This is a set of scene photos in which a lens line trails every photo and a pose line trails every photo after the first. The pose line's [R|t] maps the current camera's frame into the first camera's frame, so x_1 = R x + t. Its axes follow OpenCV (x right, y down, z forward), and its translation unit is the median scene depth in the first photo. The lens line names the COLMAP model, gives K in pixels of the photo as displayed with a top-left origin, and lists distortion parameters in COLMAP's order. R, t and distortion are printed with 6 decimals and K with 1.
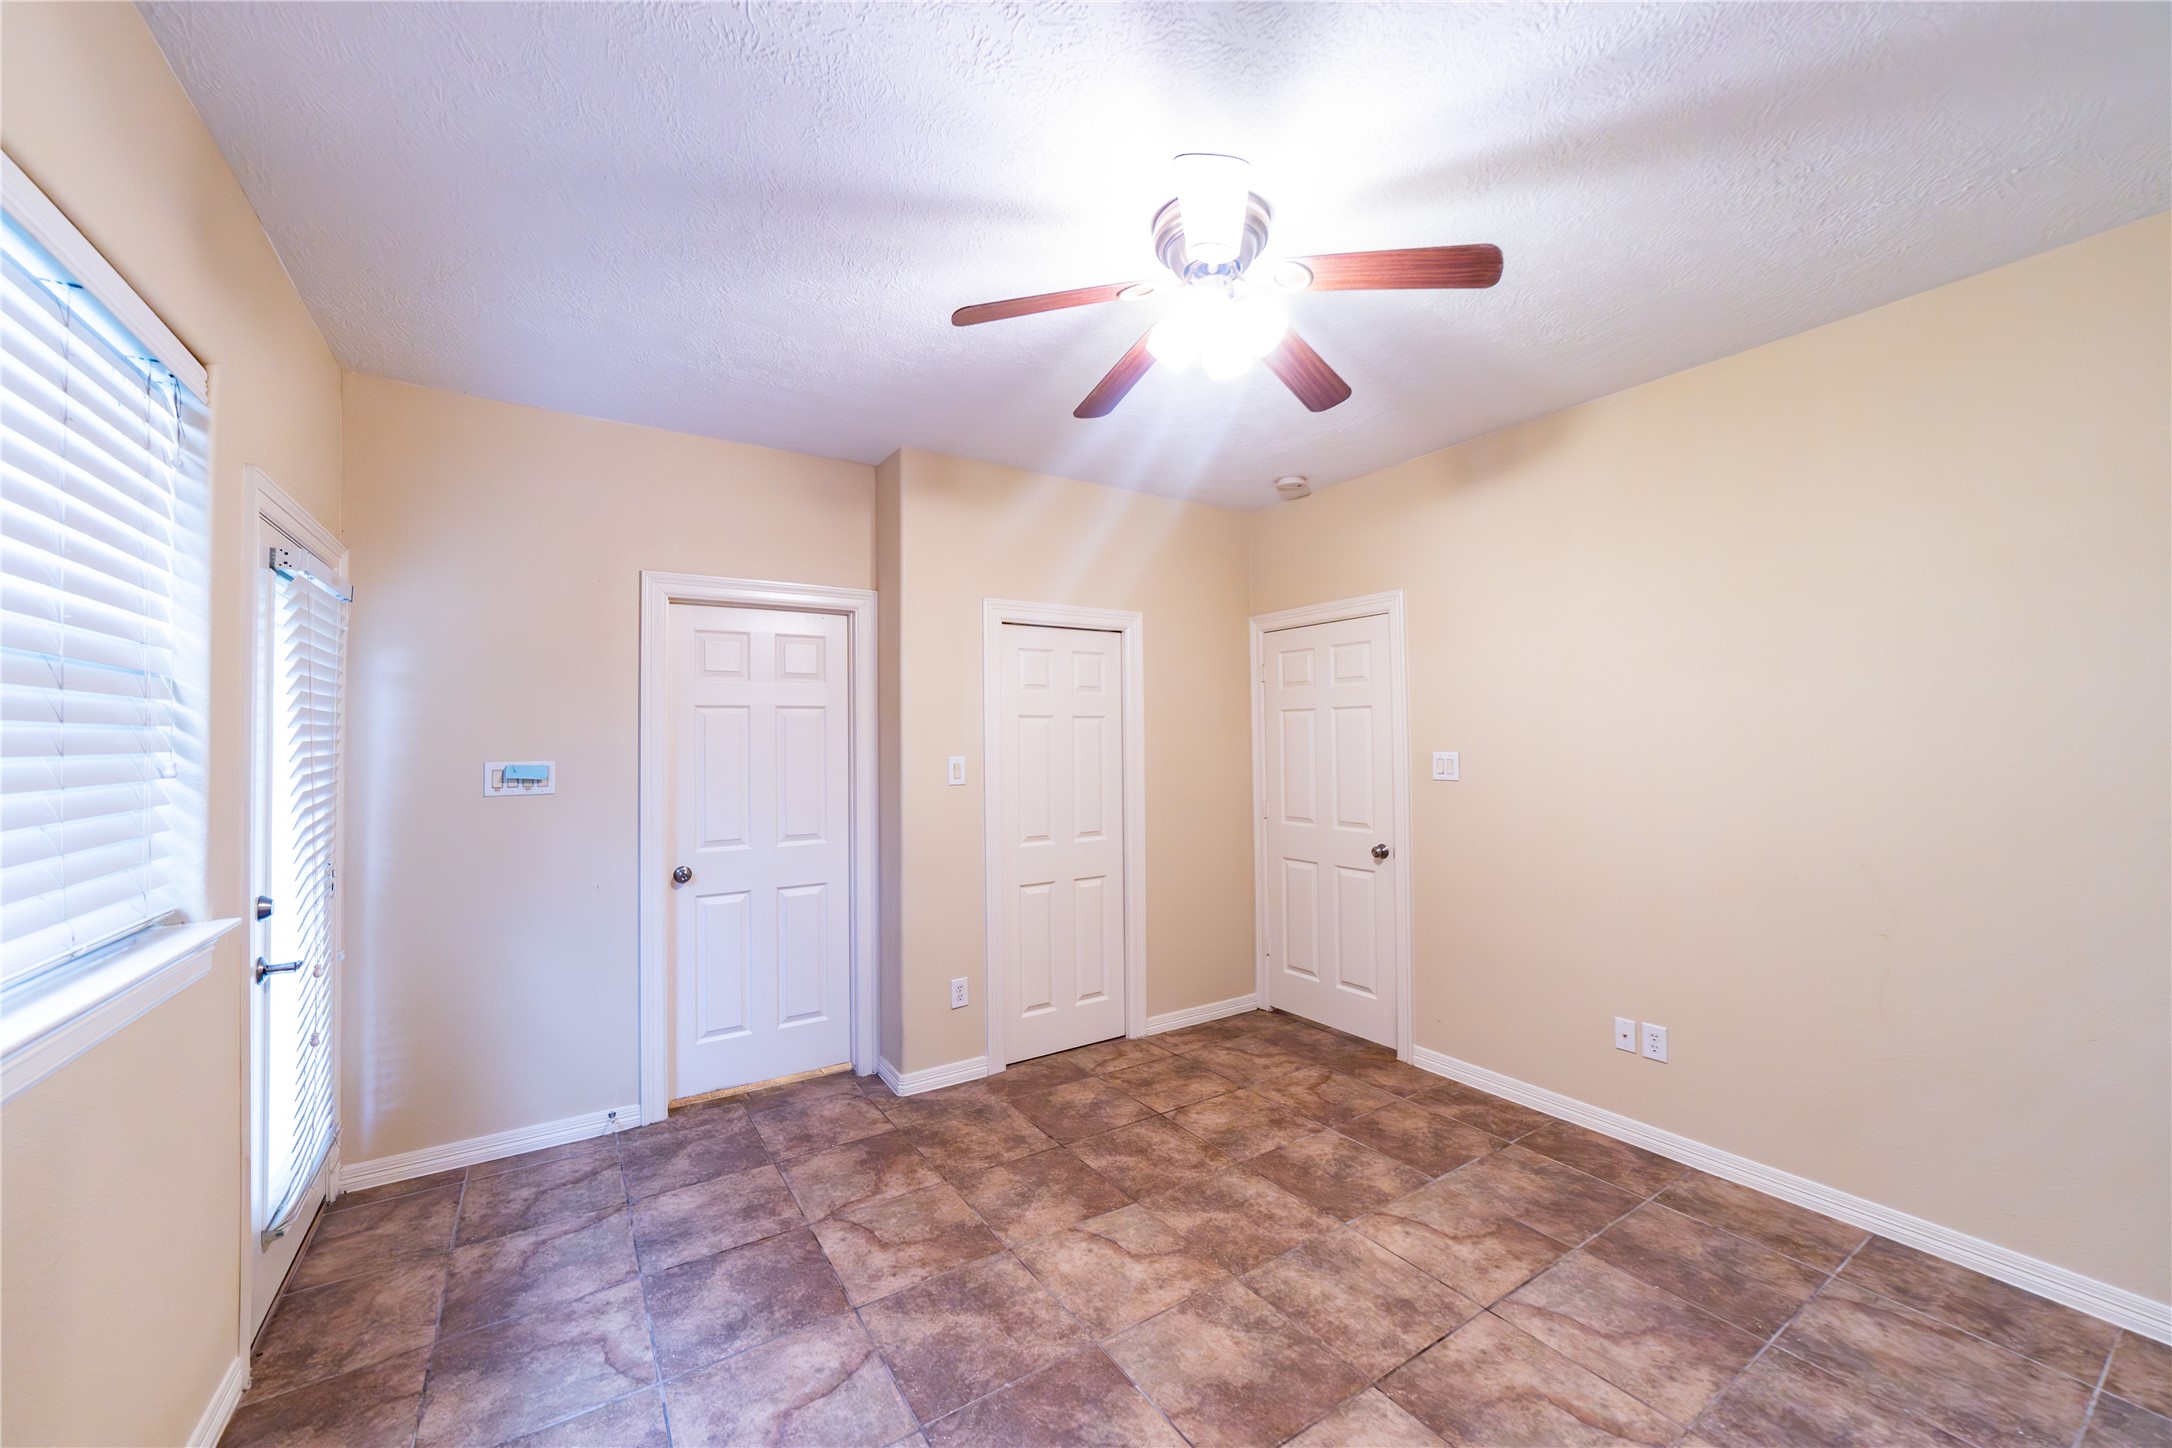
lens RADIAL K [[821.3, 0, 1086.0], [0, 821.3, 724.0], [0, 0, 1]] dist [0.007953, -0.000001]
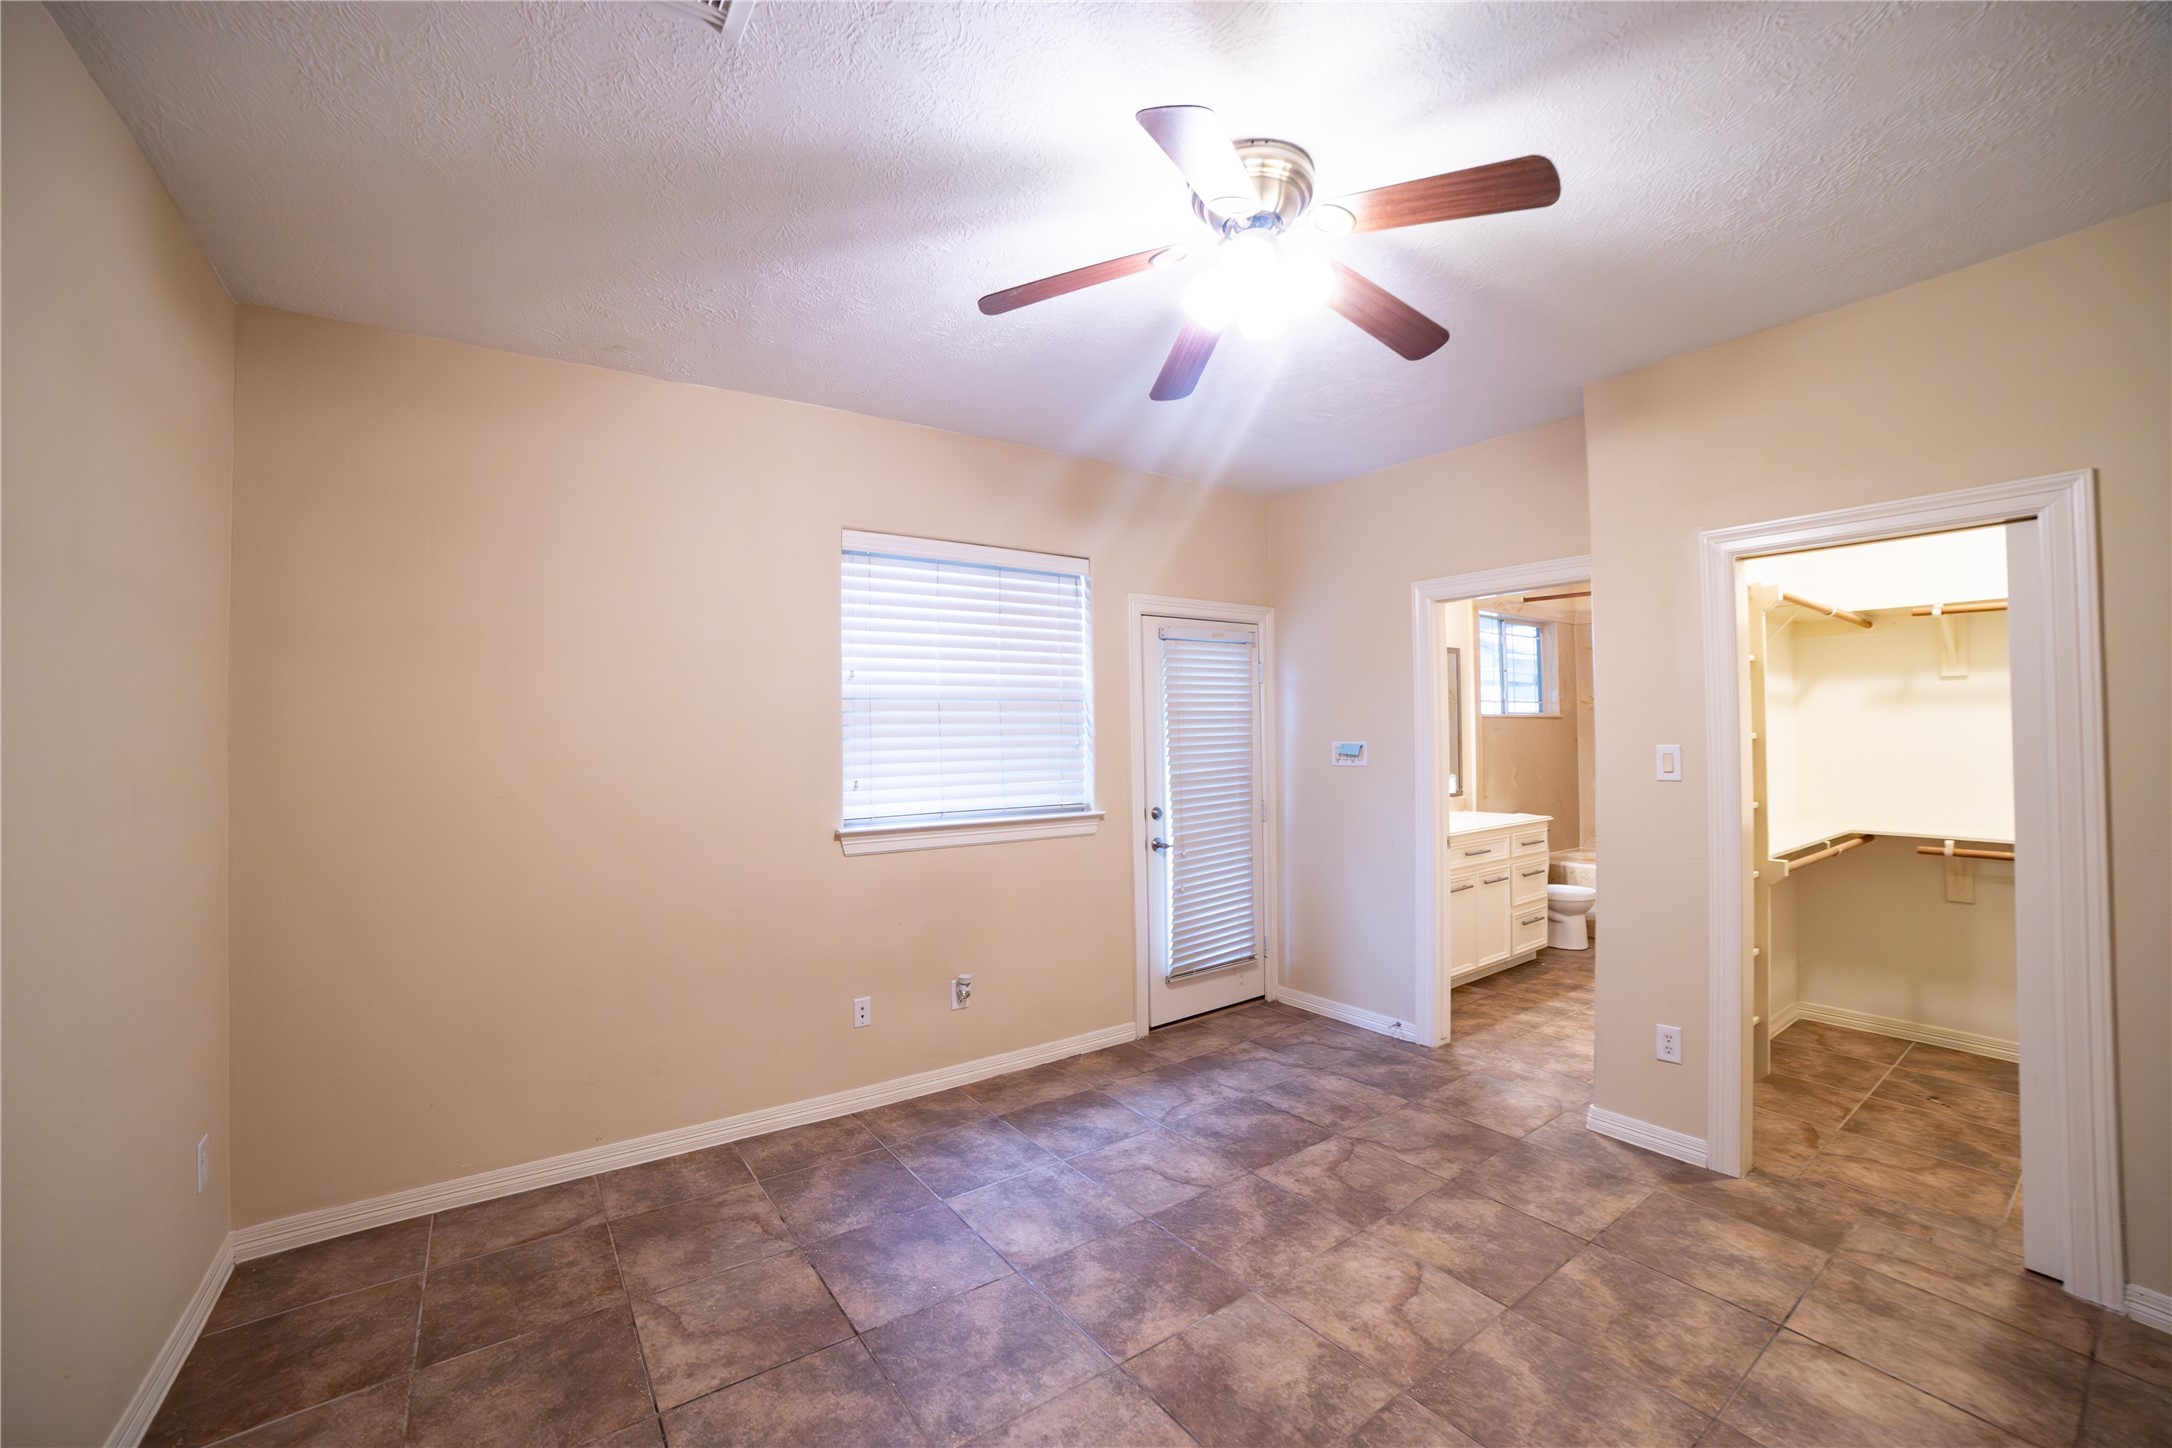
lens RADIAL K [[860.2, 0, 1086.0], [0, 860.2, 724.0], [0, 0, 1]] dist [-0.063333, 0.028105]
pose [[0.056528, -0.015446, -0.998282, 0.875798], [0.037697, 0.999200, -0.013326, 0.024772], [0.997689, -0.036879, 0.057065, 0.604206]]
